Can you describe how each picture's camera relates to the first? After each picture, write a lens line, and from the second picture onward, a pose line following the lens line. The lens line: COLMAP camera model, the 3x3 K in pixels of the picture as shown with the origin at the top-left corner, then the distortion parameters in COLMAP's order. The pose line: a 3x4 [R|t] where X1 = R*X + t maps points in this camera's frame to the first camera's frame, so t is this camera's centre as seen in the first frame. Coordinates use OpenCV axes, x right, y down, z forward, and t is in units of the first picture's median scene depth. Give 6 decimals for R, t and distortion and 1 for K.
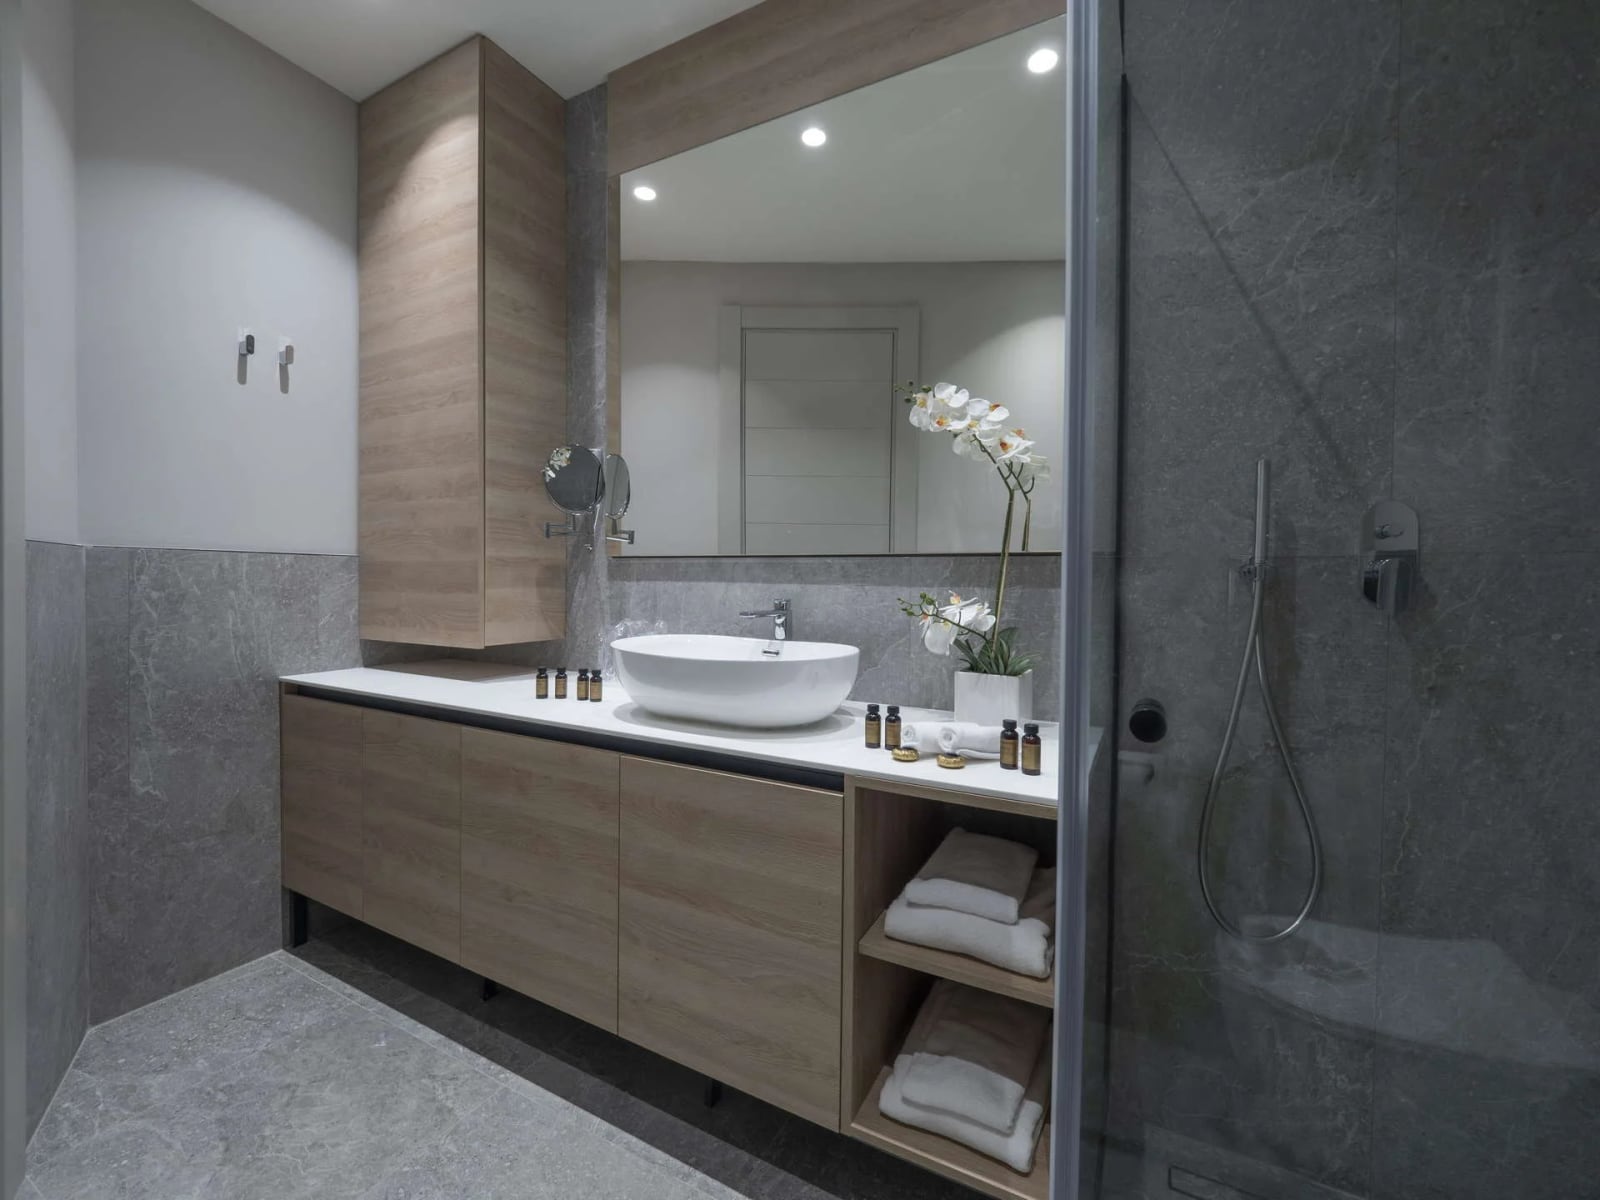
lens RADIAL K [[670.4, 0, 802.6], [0, 670.4, 595.4], [0, 0, 1]] dist [-0.001832, -0.000336]
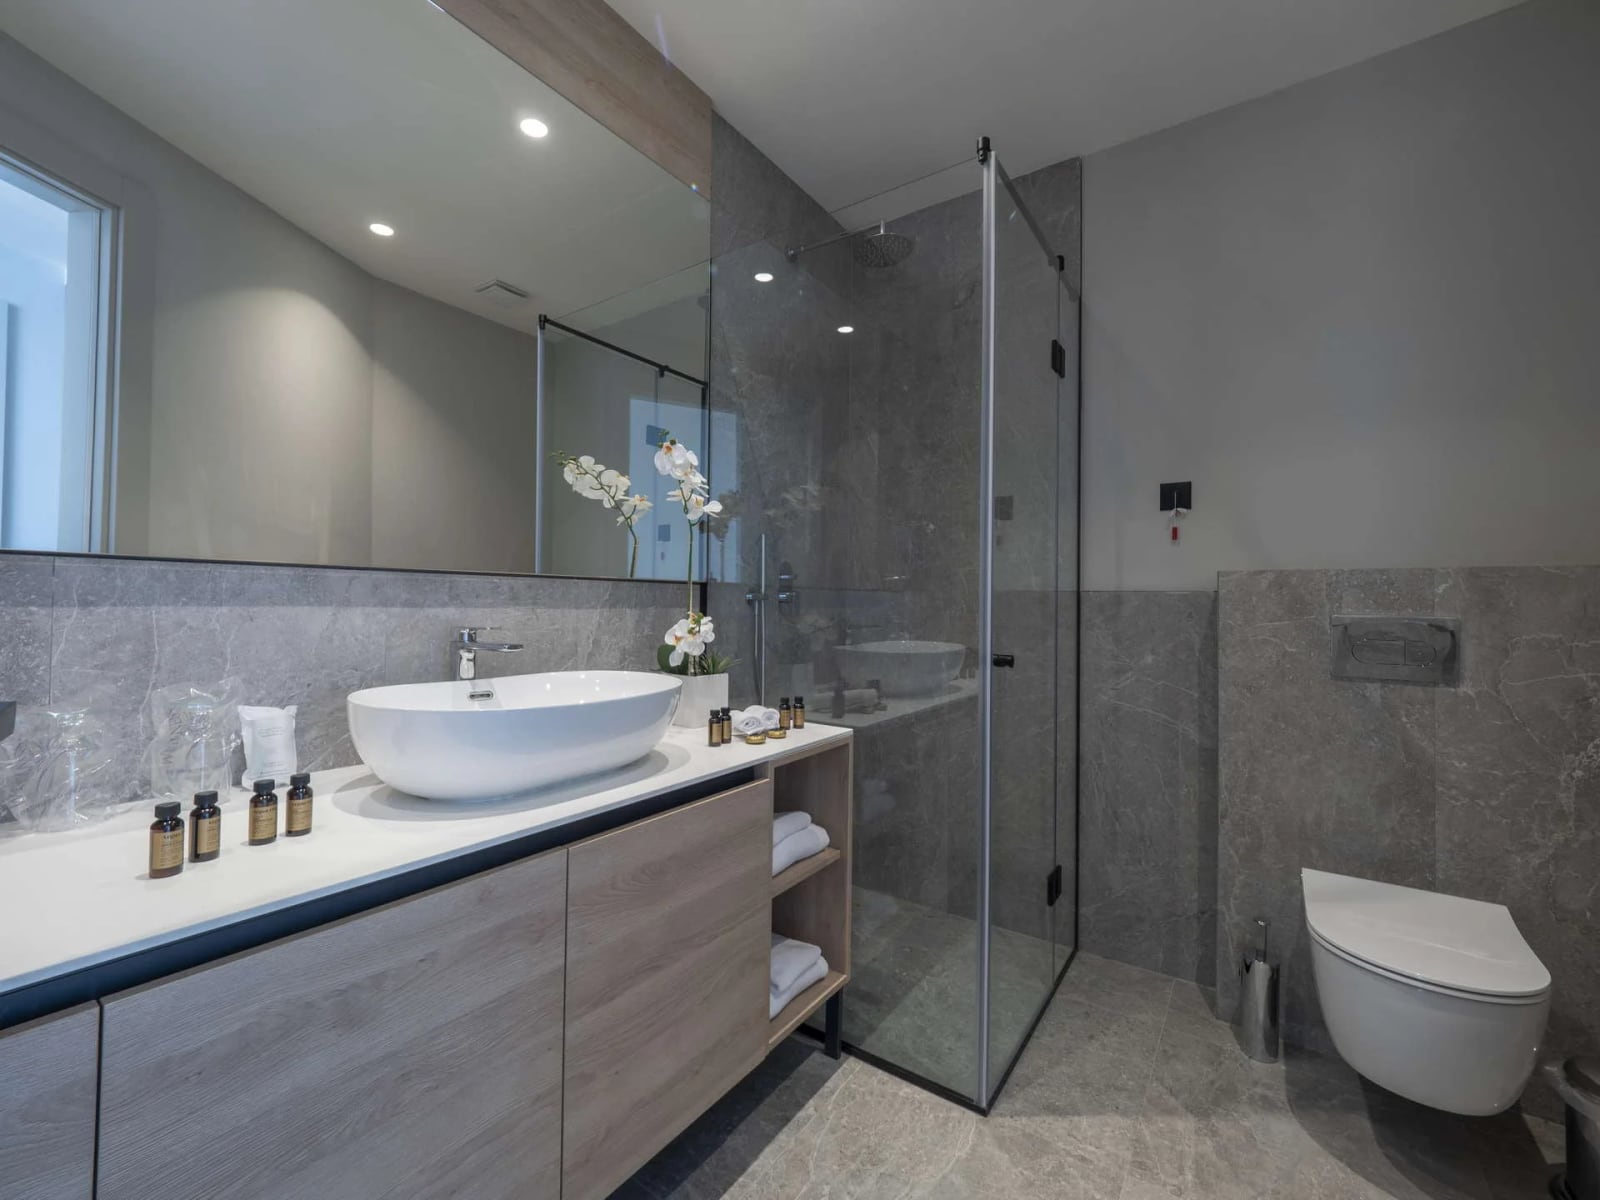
lens RADIAL K [[670.4, 0, 802.6], [0, 670.4, 595.4], [0, 0, 1]] dist [-0.001832, -0.000336]
pose [[0.104827, 0.008653, 0.994453, -0.752509], [0.024213, 0.999644, -0.011250, -0.012918], [-0.994196, 0.025258, 0.104580, 0.515973]]
